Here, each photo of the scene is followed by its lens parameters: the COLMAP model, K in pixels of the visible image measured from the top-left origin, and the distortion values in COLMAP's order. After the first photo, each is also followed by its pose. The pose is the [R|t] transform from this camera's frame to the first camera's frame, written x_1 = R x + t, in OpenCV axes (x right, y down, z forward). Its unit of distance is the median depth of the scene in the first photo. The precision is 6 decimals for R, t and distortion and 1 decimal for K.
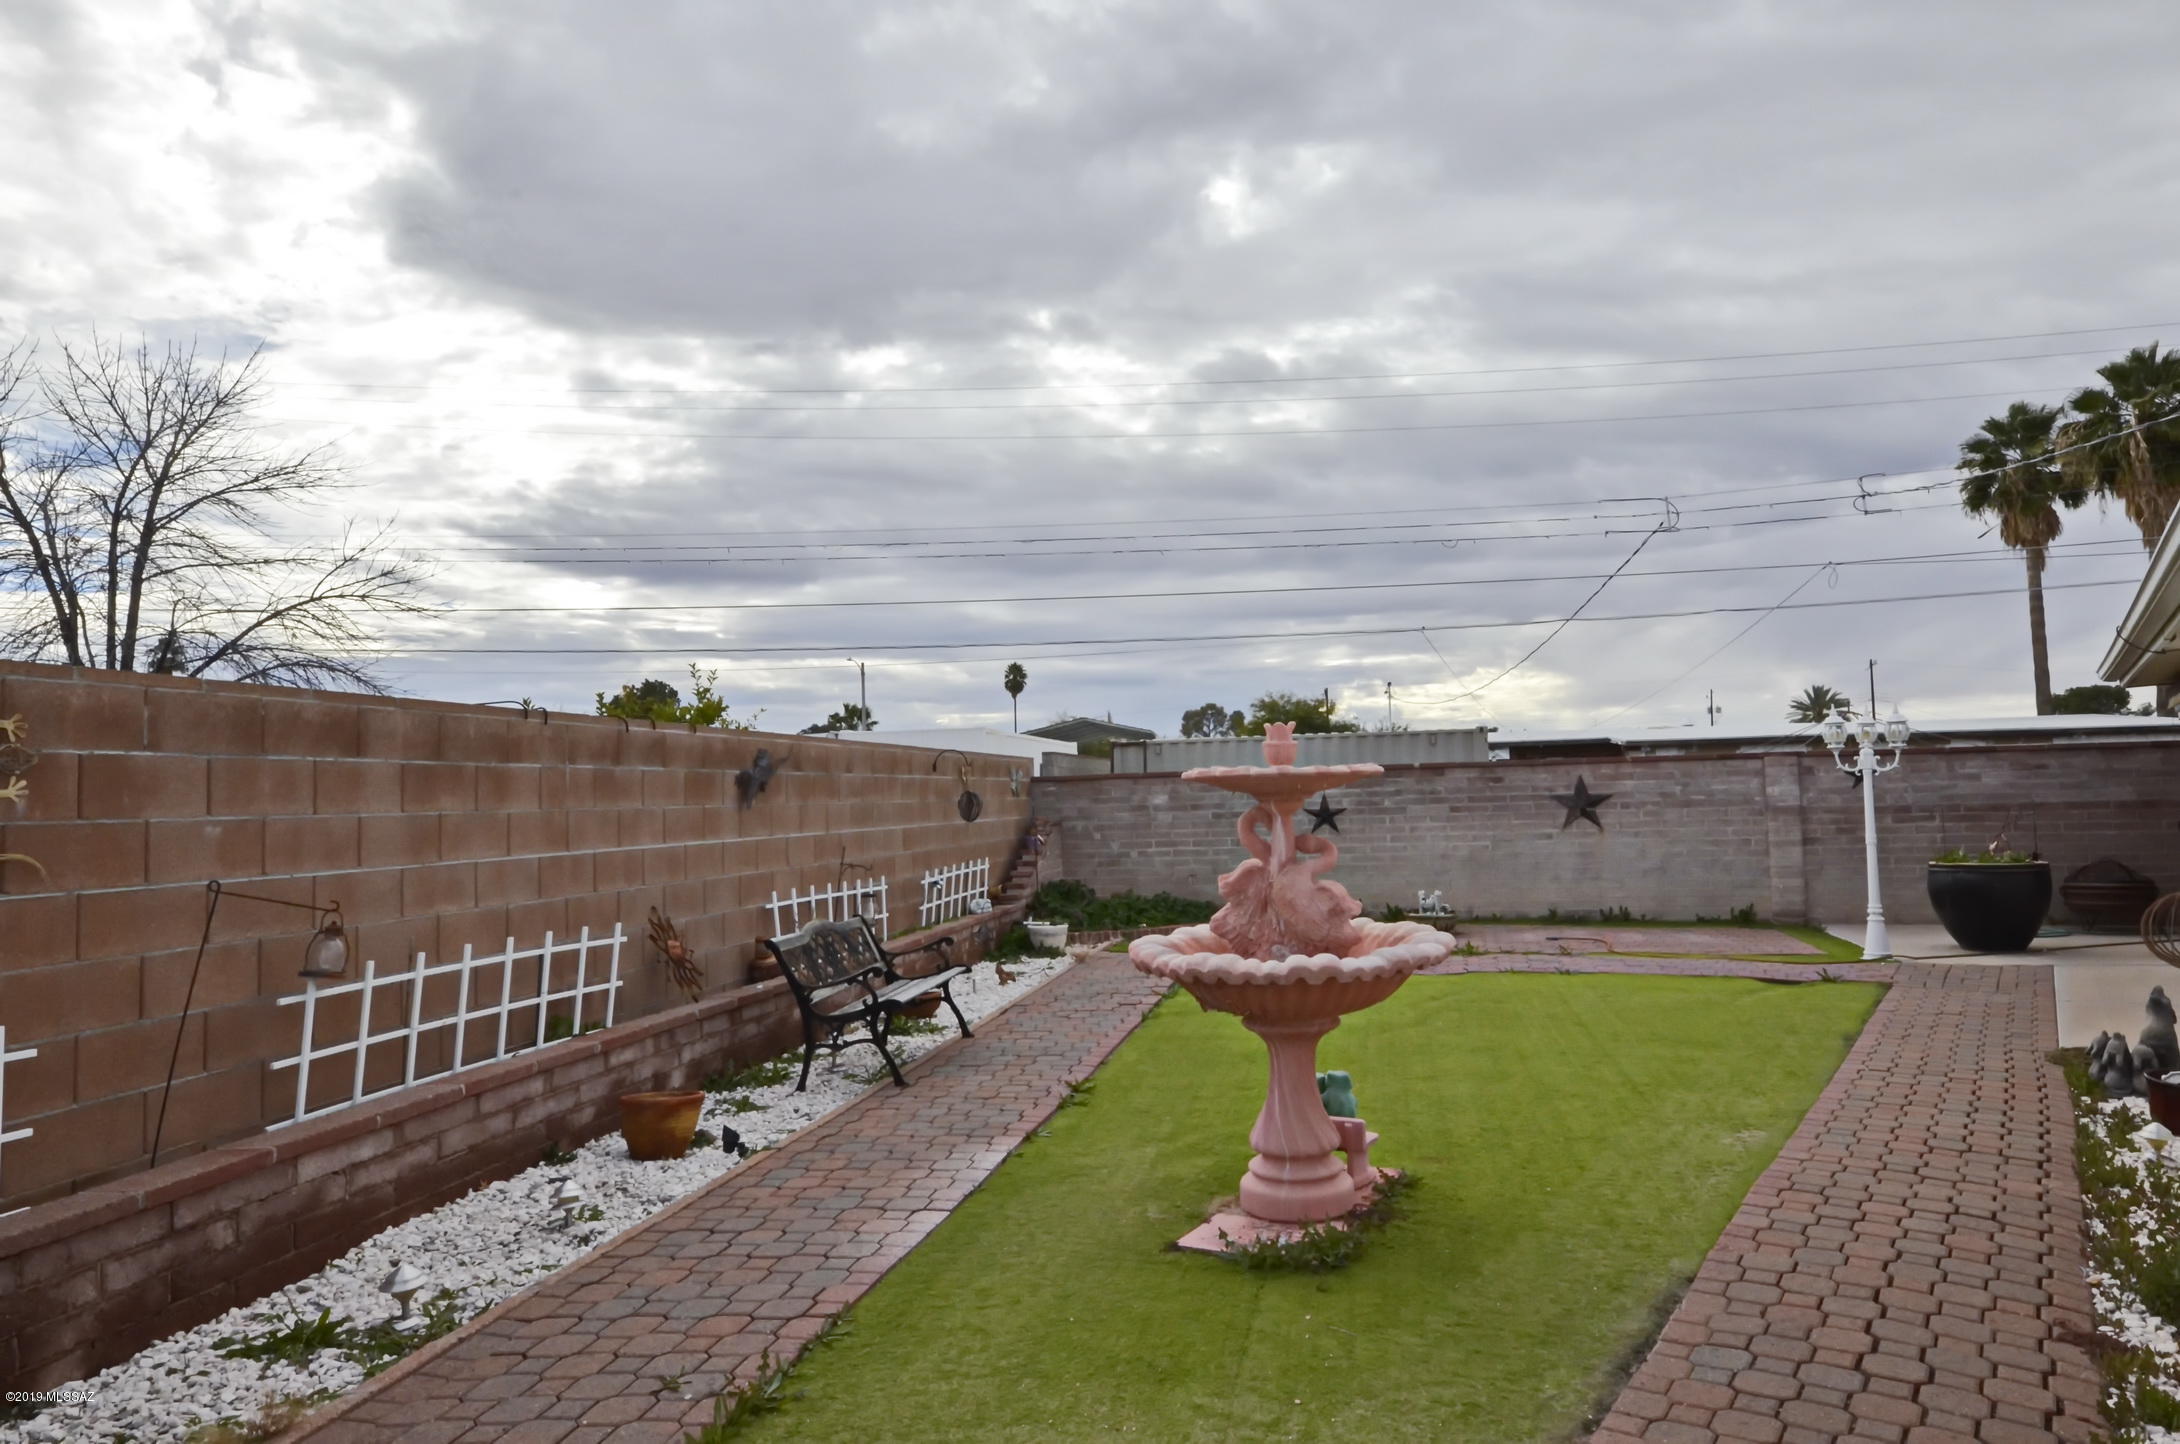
lens RADIAL K [[1252.4, 0, 1090.0], [0, 1252.4, 722.0], [0, 0, 1]] dist [0.022512, -0.000189]
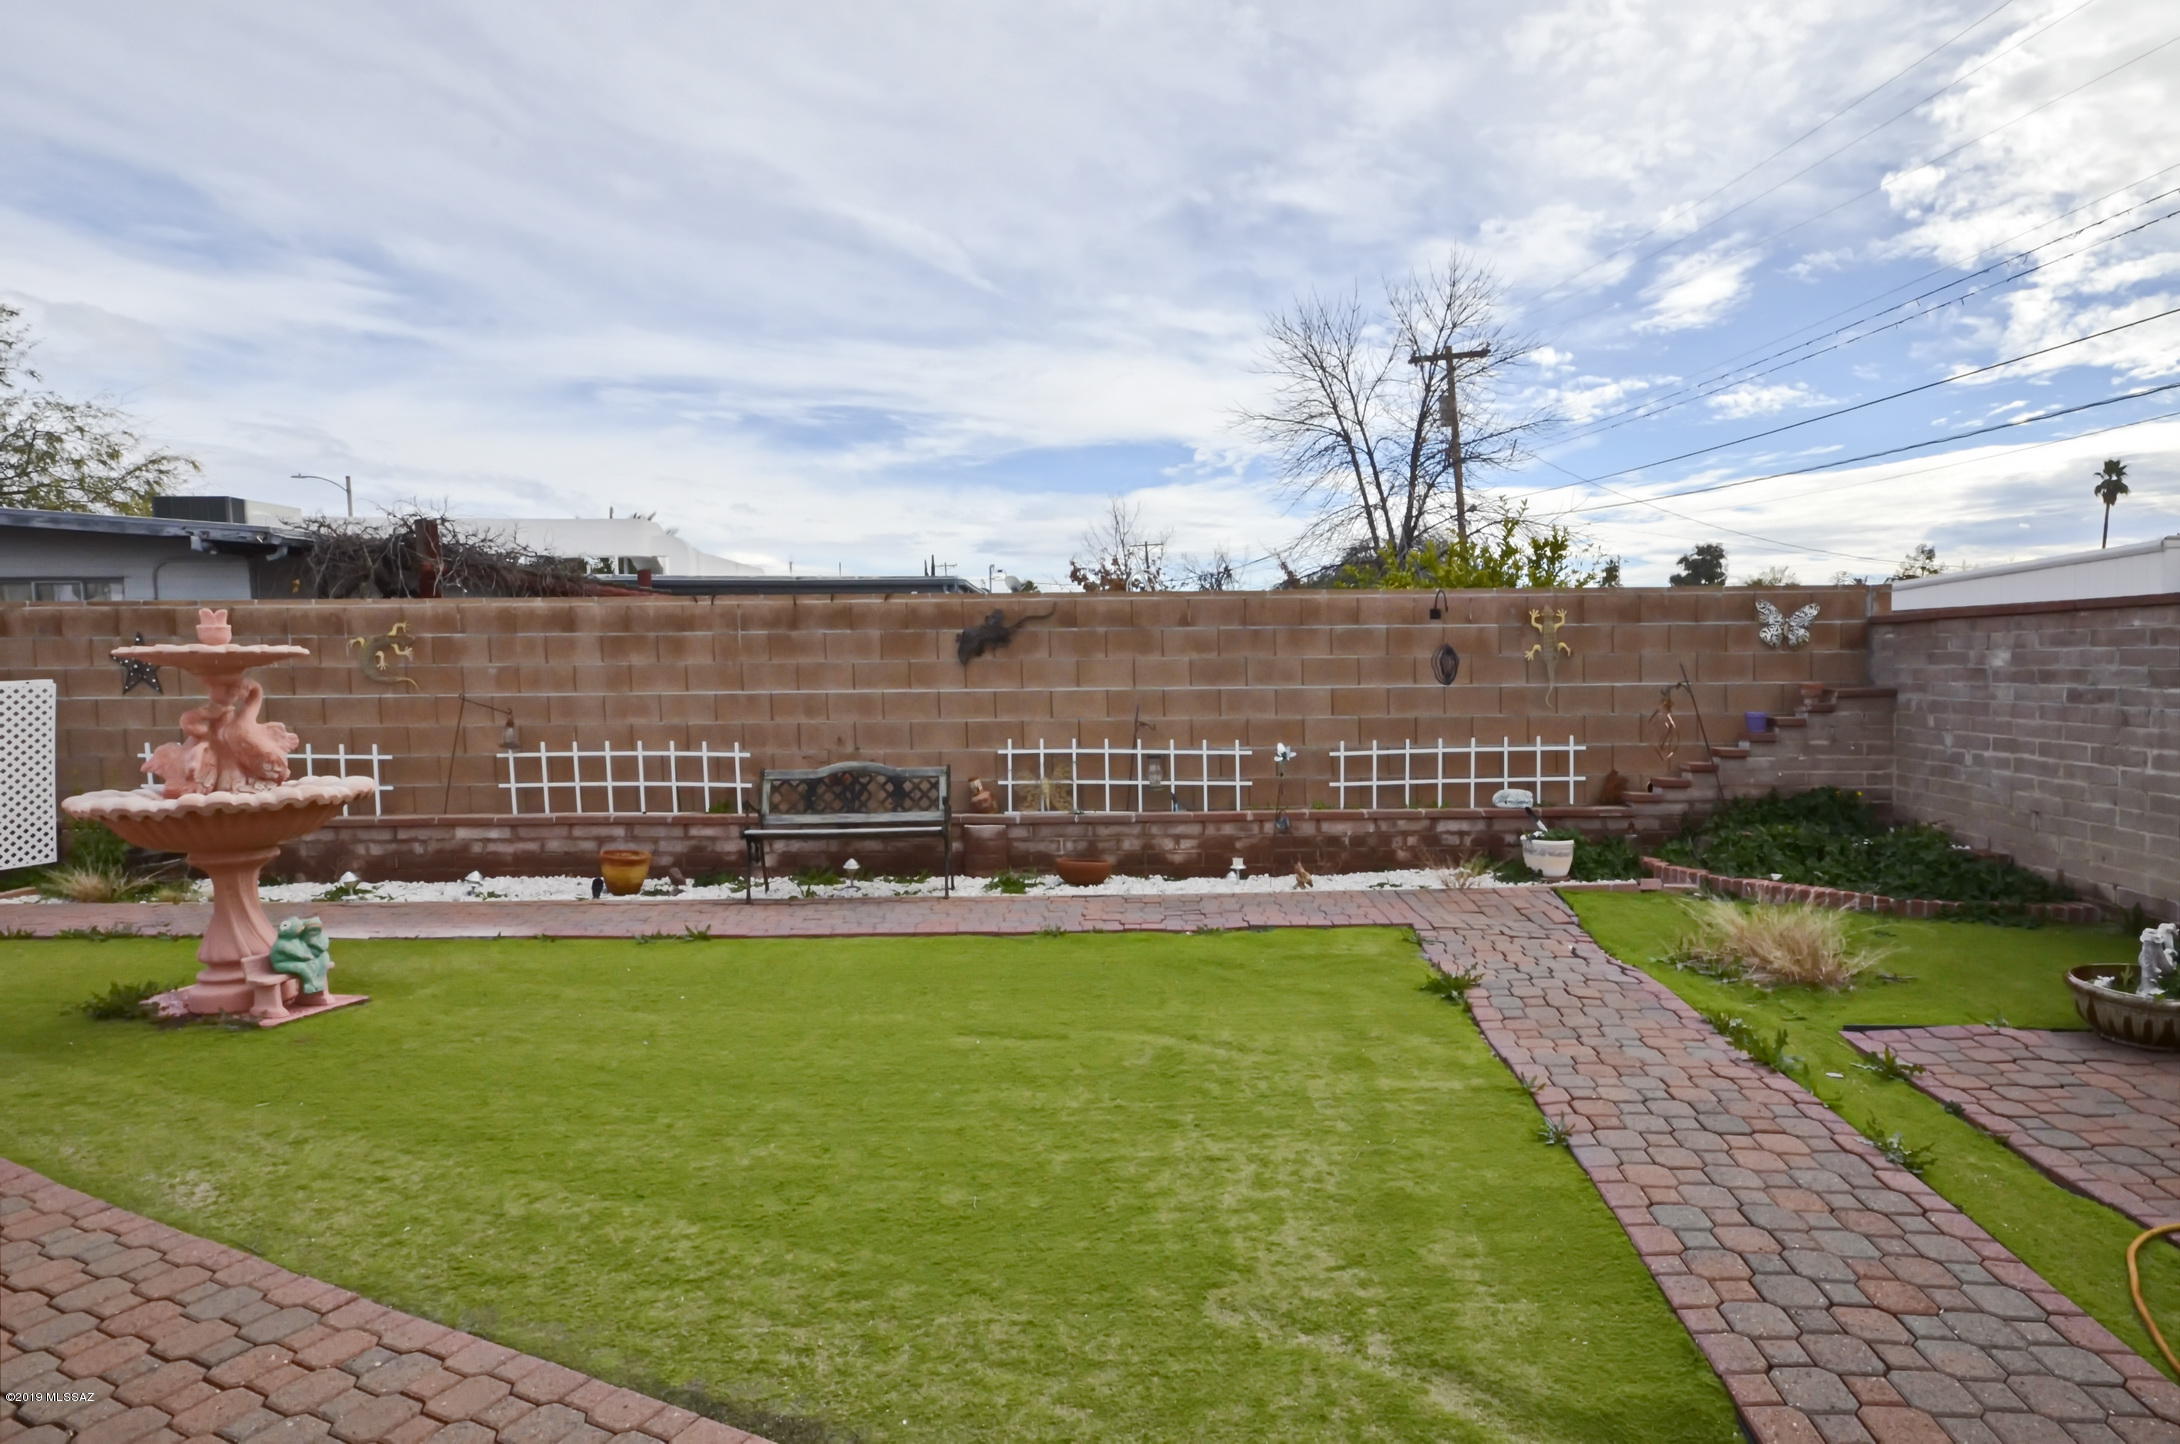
lens RADIAL K [[1231.5, 0, 1130.7], [0, 1231.5, 726.9], [0, 0, 1]] dist [-0.016308, 0.048617]
pose [[0.174057, 0.079034, -0.981559, 0.784587], [0.064544, 0.993715, 0.091458, 0.031494], [0.982618, -0.079272, 0.167862, 0.883668]]
